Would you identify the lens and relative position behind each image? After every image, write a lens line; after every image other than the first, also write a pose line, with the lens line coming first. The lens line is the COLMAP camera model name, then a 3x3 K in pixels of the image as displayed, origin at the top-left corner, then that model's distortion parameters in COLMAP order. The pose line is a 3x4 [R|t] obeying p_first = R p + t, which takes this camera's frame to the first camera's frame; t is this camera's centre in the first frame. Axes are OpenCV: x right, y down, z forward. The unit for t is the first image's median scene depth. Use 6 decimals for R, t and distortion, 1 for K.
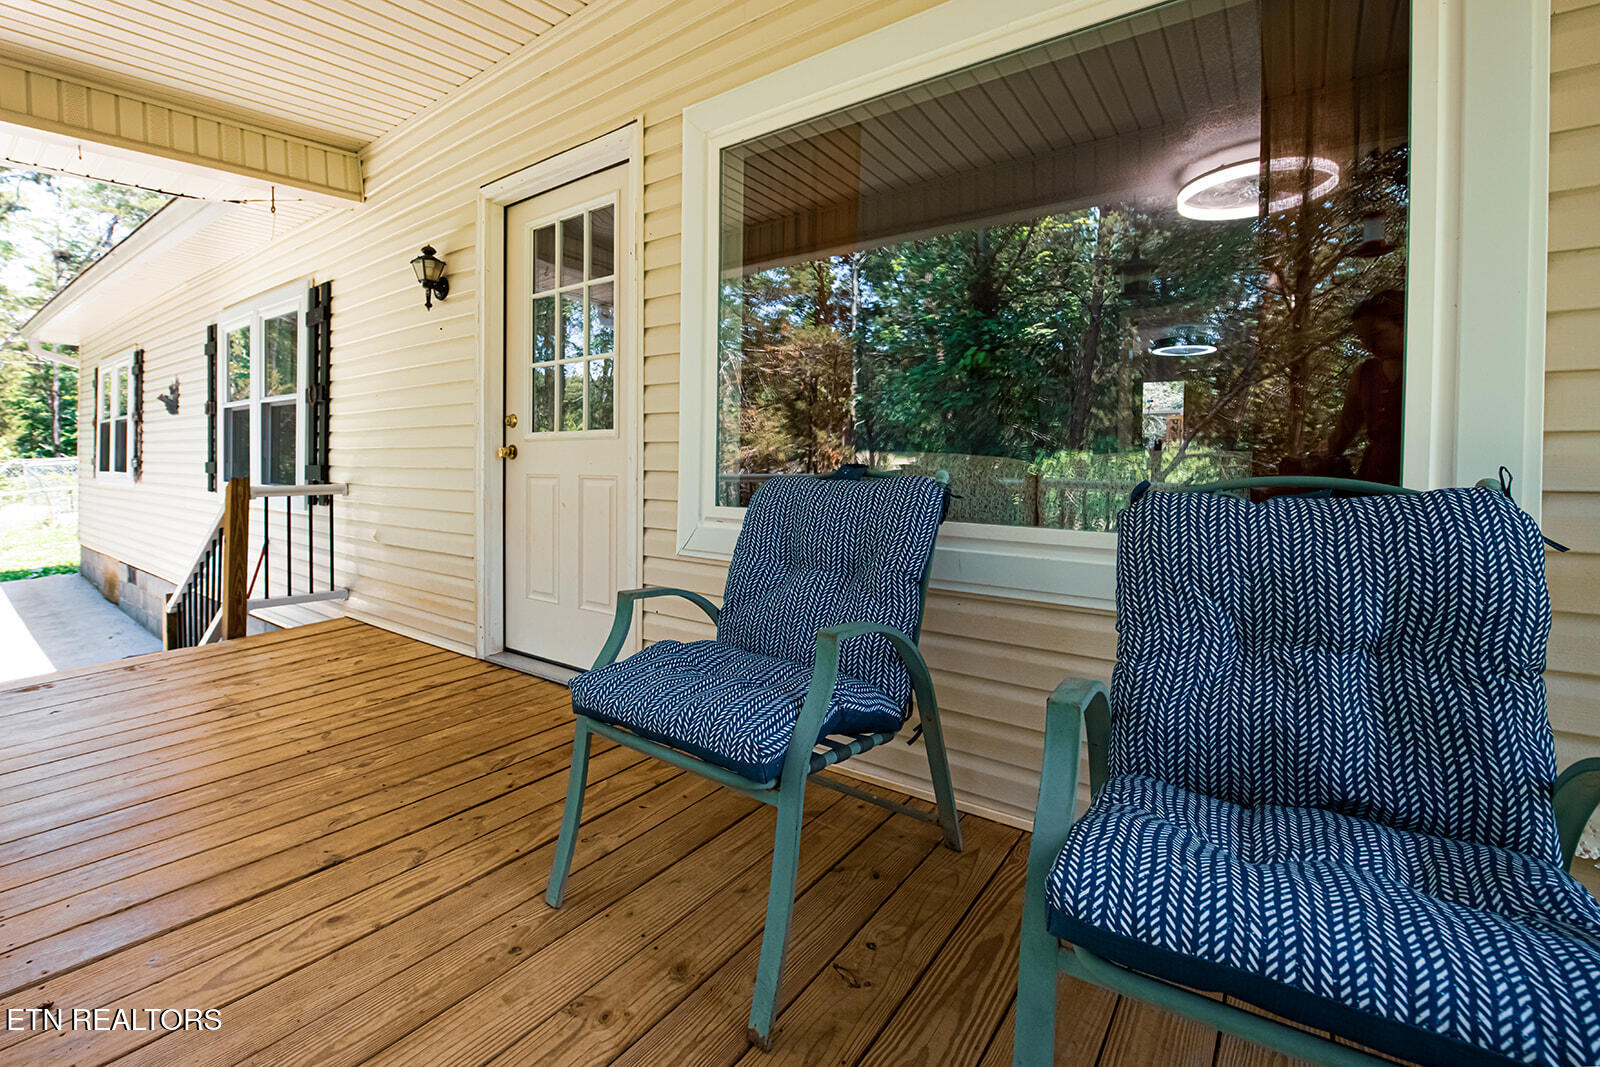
lens RADIAL K [[800.0, 0, 799.5], [0, 800.0, 470.2], [0, 0, 1]] dist [-0.002929, -0.000253]
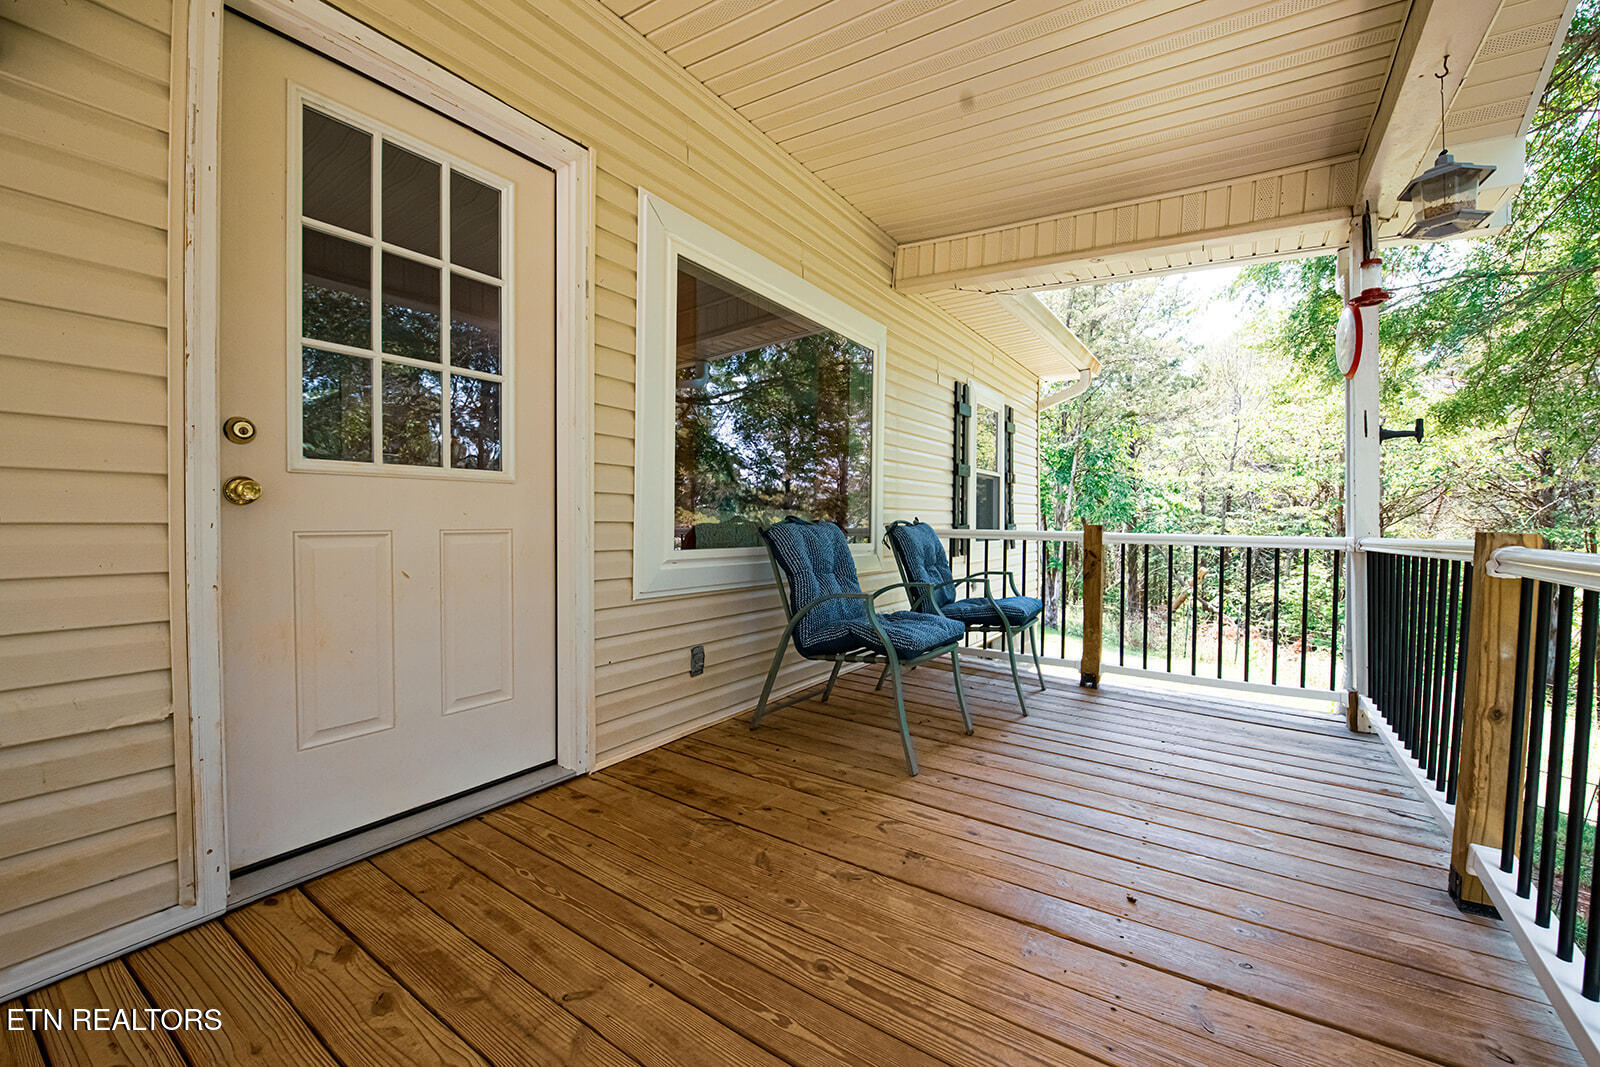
lens RADIAL K [[631.2, 0, 803.1], [0, 631.2, 530.2], [0, 0, 1]] dist [-0.011725, -0.000301]
pose [[-0.098682, -0.023149, 0.994850, -1.056406], [0.002844, 0.999719, 0.023544, -0.007883], [-0.995115, 0.005153, -0.098589, 0.894811]]
